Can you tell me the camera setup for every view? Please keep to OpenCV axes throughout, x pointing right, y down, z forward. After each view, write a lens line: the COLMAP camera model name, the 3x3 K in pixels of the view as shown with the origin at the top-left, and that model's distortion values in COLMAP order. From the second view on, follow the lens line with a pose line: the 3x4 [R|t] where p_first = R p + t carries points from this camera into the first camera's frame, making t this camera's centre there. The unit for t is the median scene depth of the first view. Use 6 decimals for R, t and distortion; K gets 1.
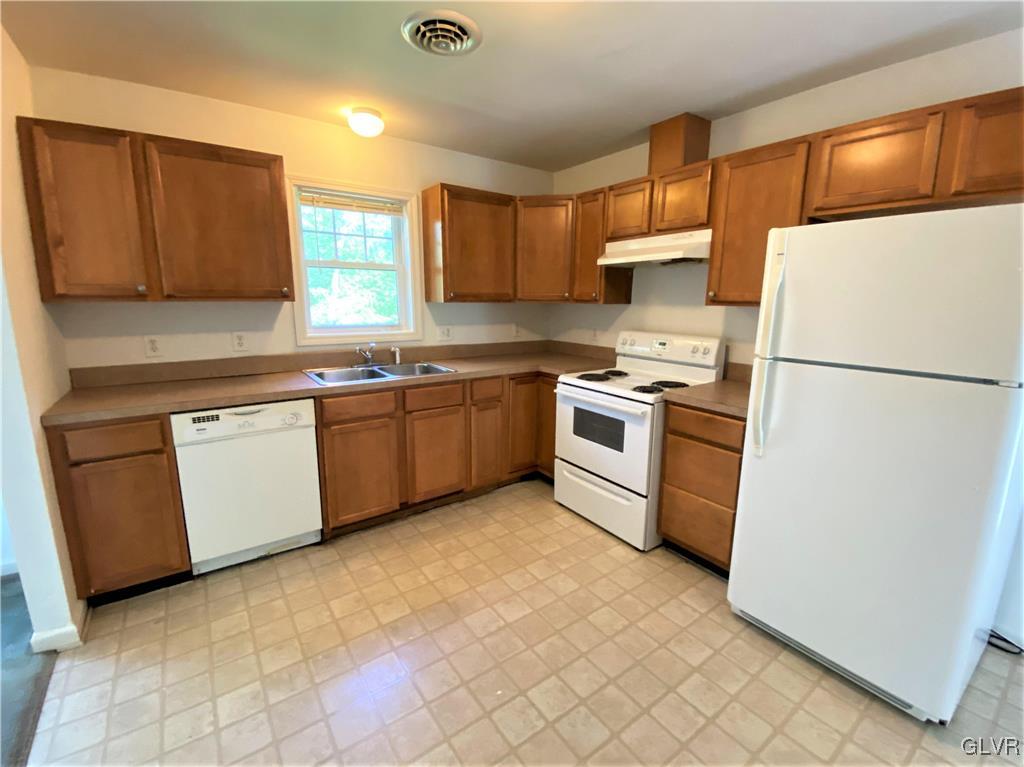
lens RADIAL K [[437.2, 0, 512.0], [0, 437.2, 383.5], [0, 0, 1]] dist [-0.000419, -0.000278]
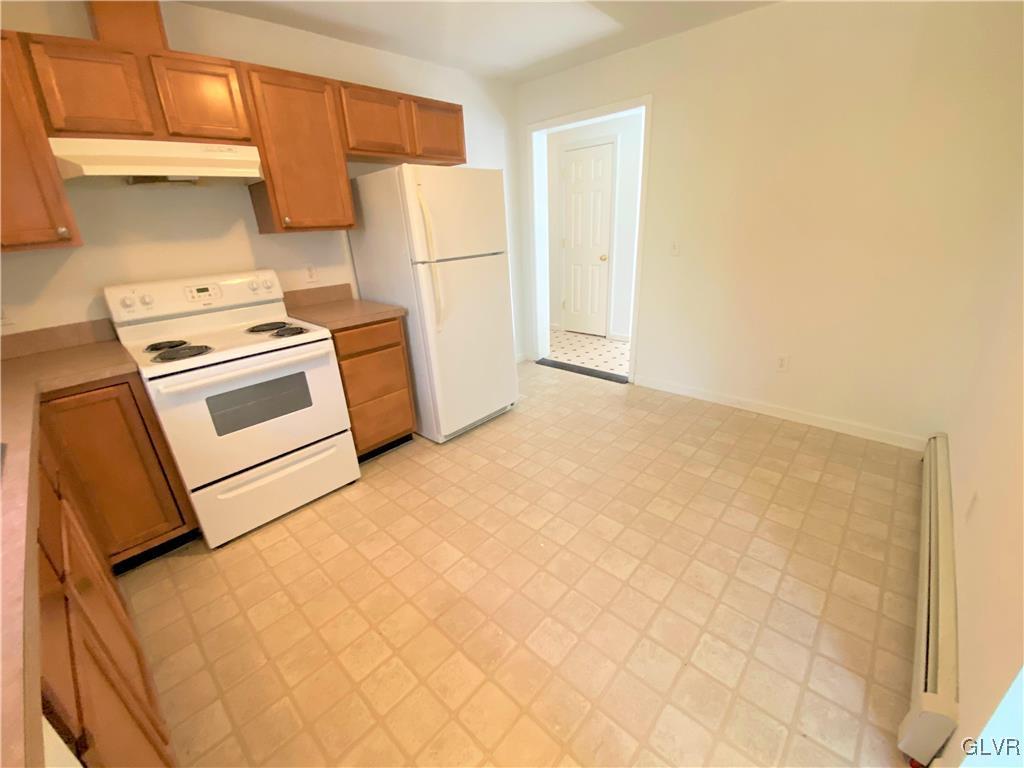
lens RADIAL K [[423.1, 0, 512.0], [0, 423.1, 384.0], [0, 0, 1]] dist [-0.000886, -0.000447]
pose [[-0.210914, -0.351790, 0.912008, -0.619597], [0.237877, 0.886477, 0.396954, -0.129377], [-0.948119, 0.300669, -0.103288, 0.696212]]
